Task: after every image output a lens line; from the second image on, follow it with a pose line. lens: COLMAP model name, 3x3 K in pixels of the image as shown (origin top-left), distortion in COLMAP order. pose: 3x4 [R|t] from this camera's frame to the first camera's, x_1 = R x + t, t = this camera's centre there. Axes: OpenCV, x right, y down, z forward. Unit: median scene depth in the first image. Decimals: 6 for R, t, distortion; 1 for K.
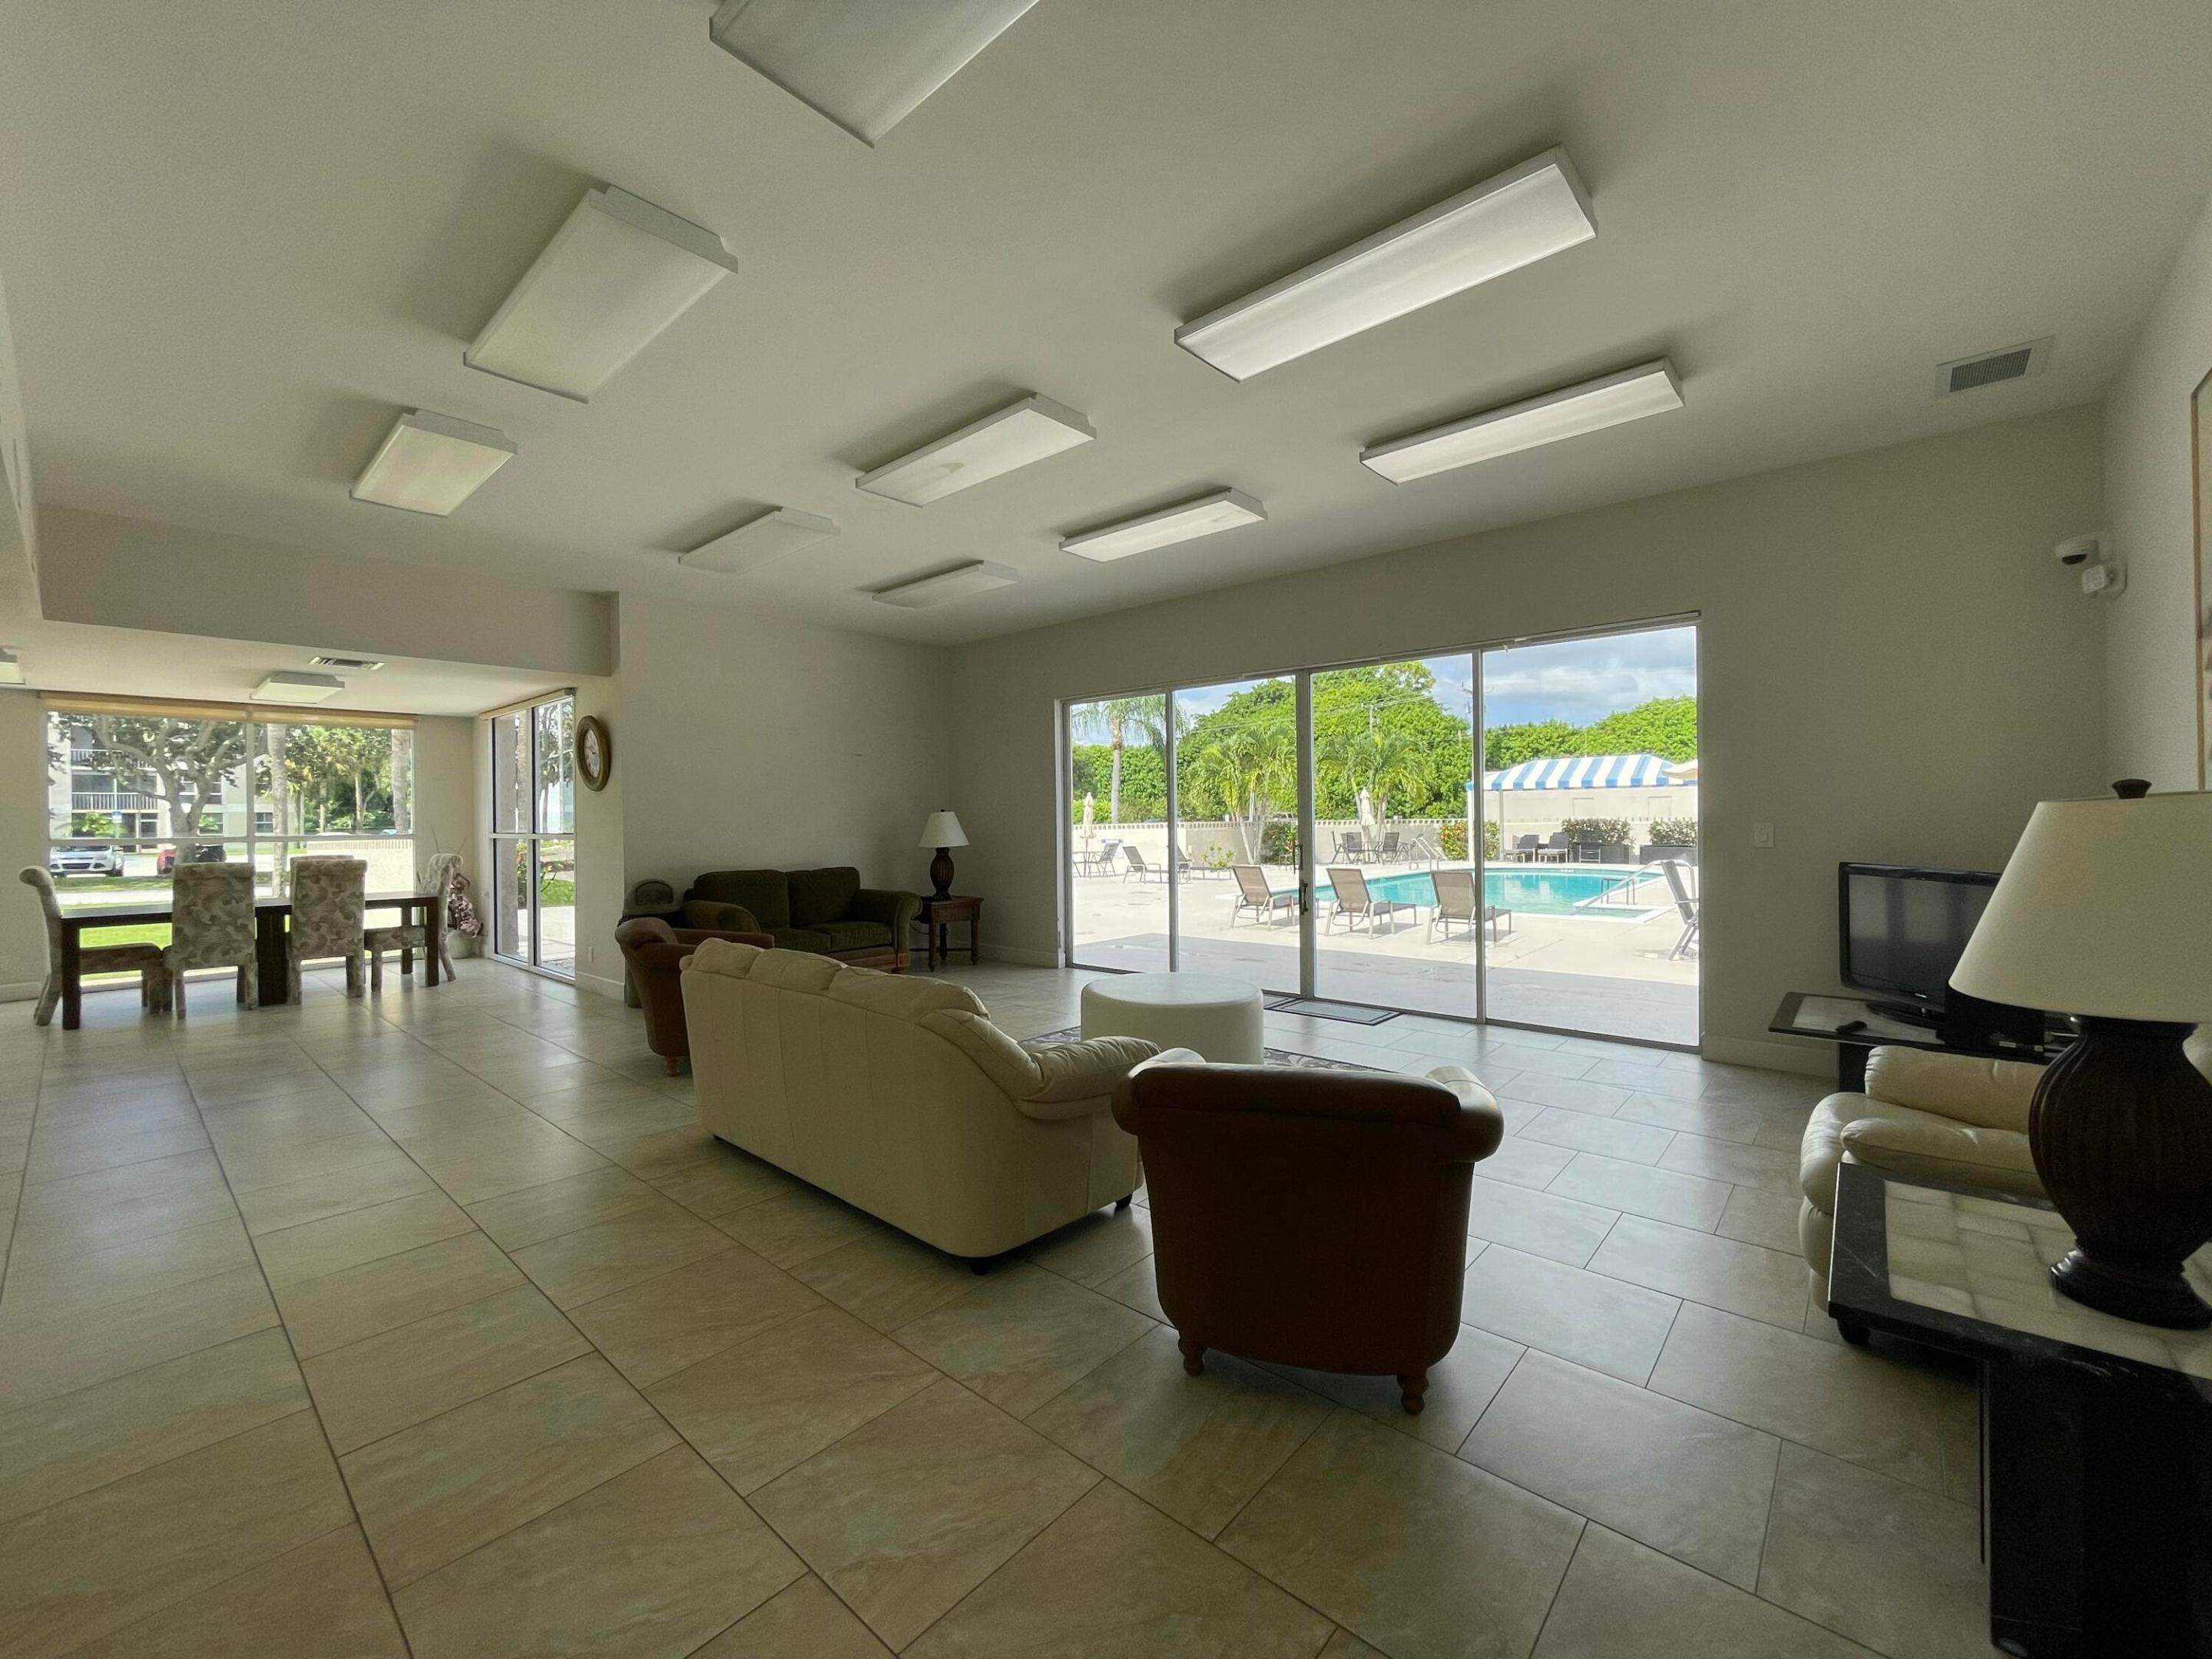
lens RADIAL K [[897.2, 0, 1086.3], [0, 897.2, 819.2], [0, 0, 1]] dist [-0.001265, -0.000124]
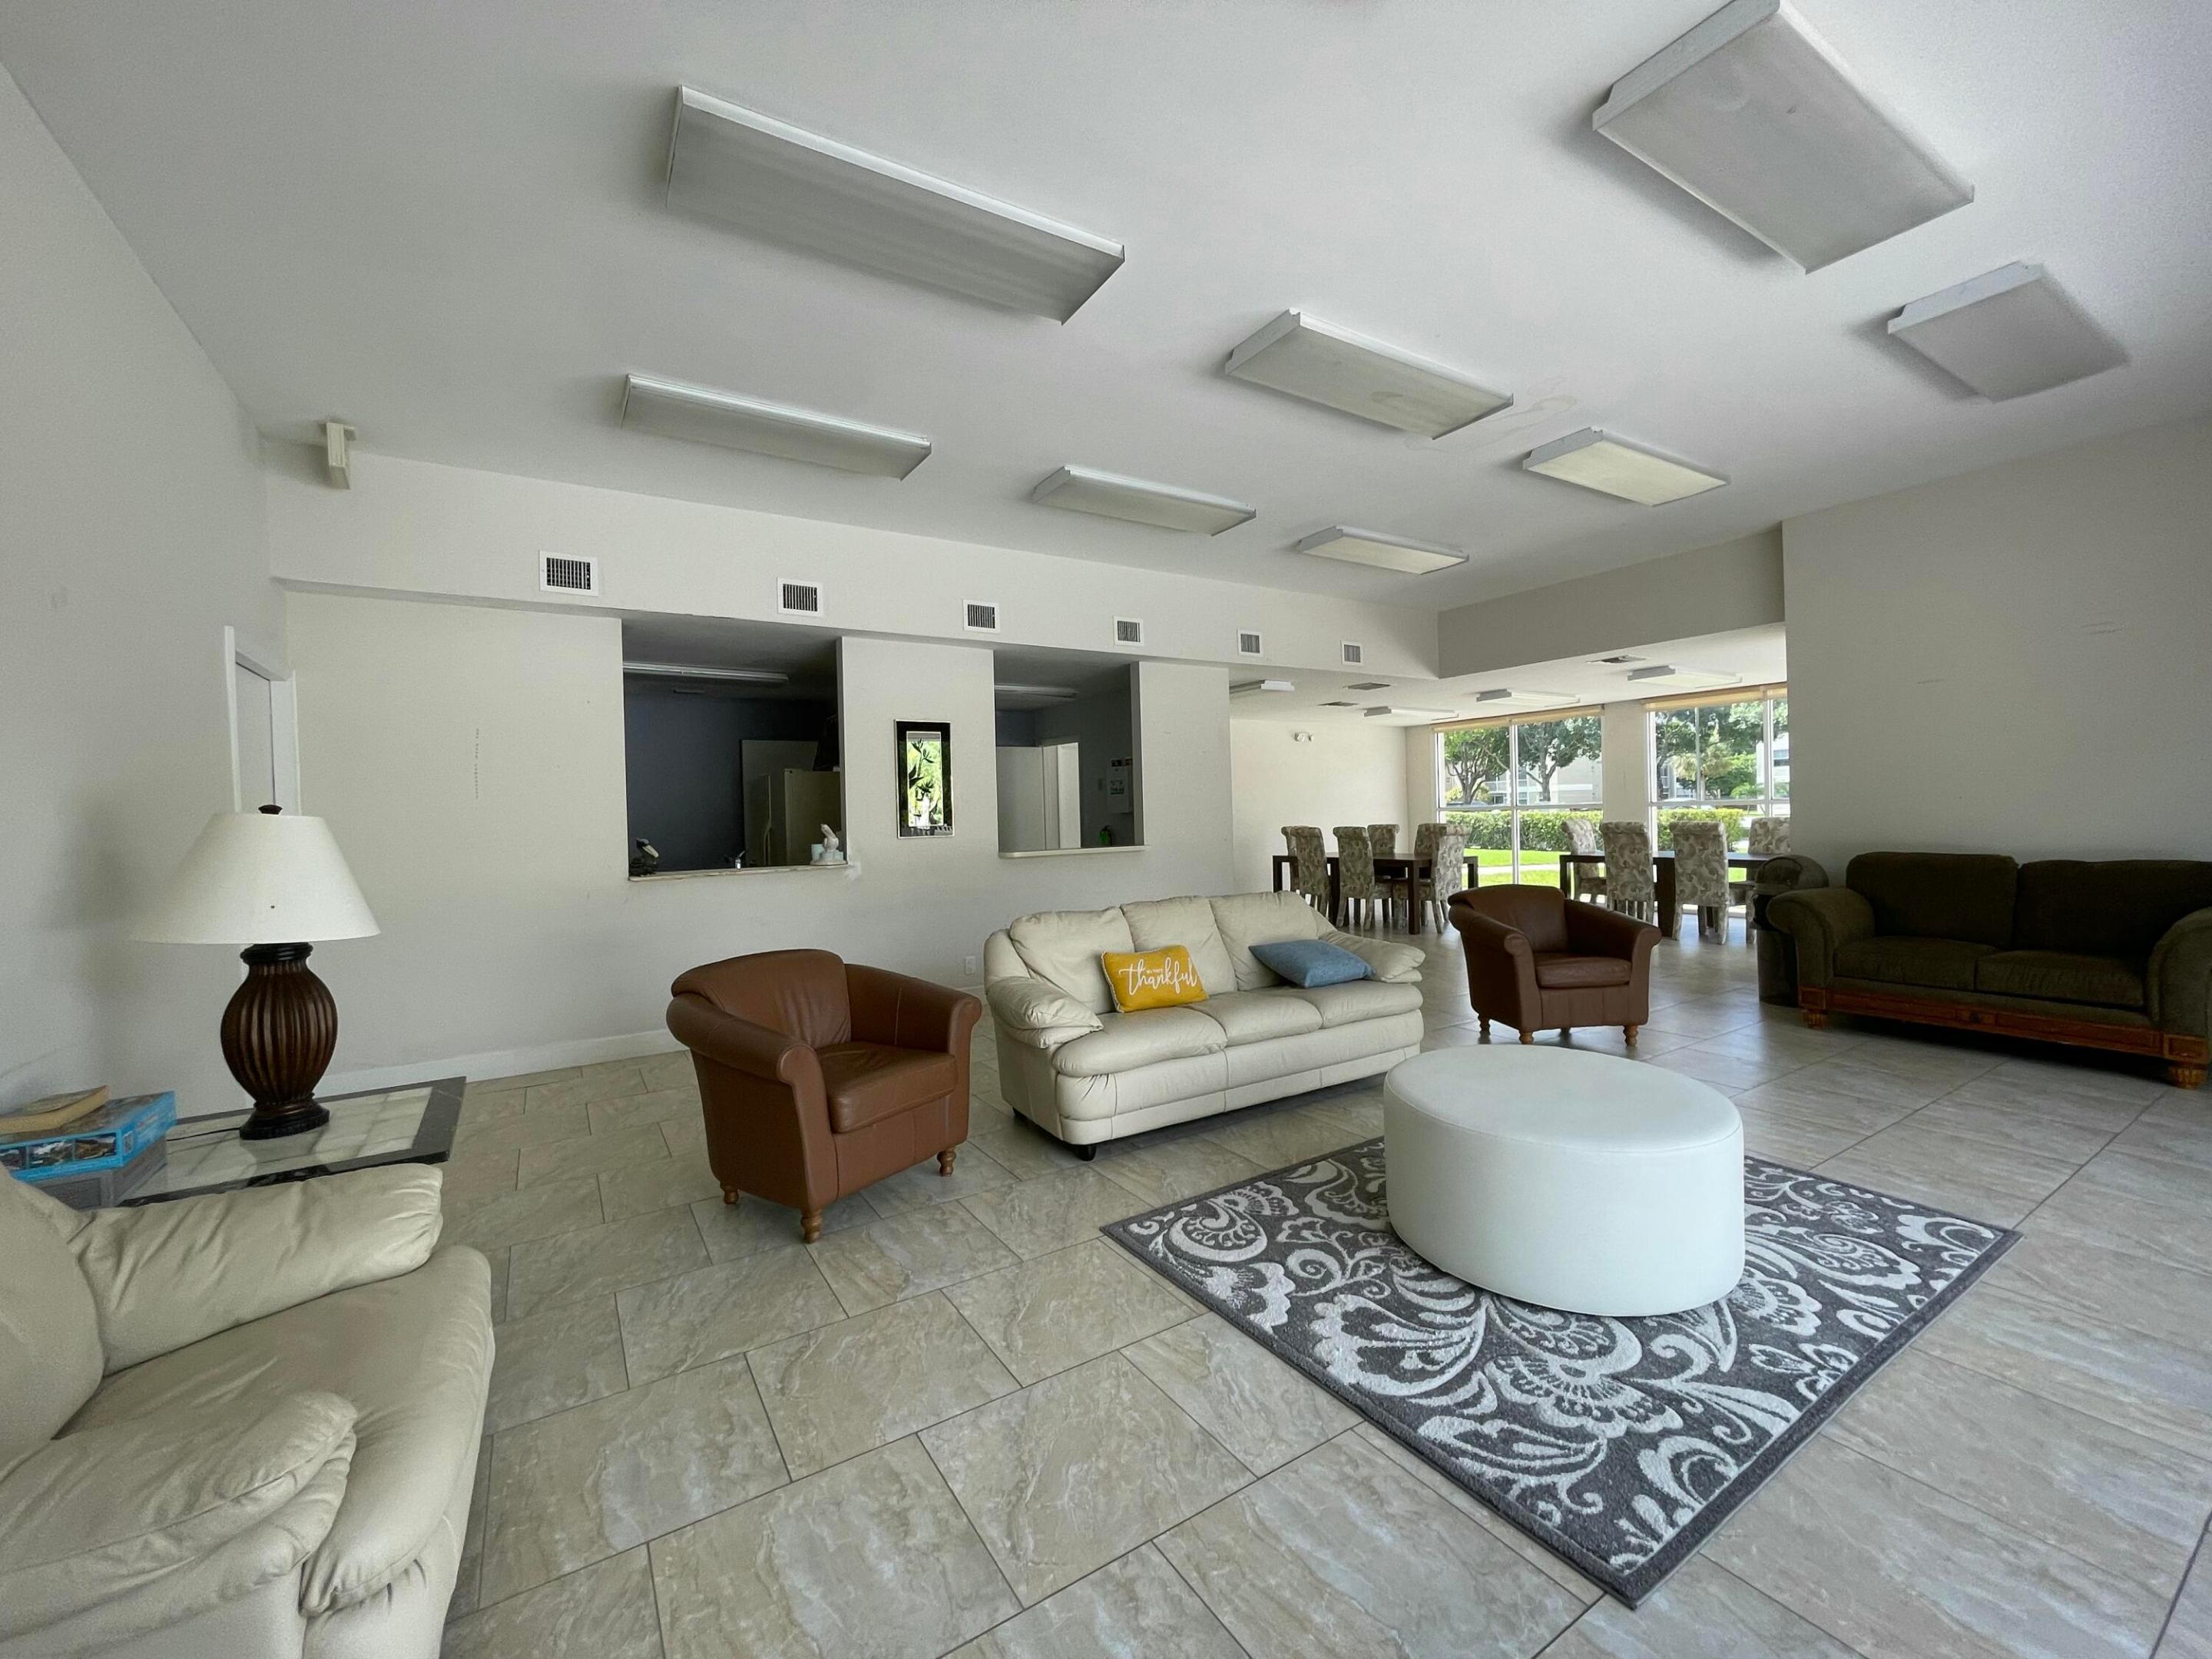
lens RADIAL K [[897.2, 0, 1105.5], [0, 897.2, 832.3], [0, 0, 1]] dist [-0.001265, -0.000124]
pose [[-0.282631, 0.037641, -0.958490, 0.476729], [0.028141, 0.999125, 0.030938, 0.002890], [0.958816, -0.018229, -0.283443, 0.602043]]
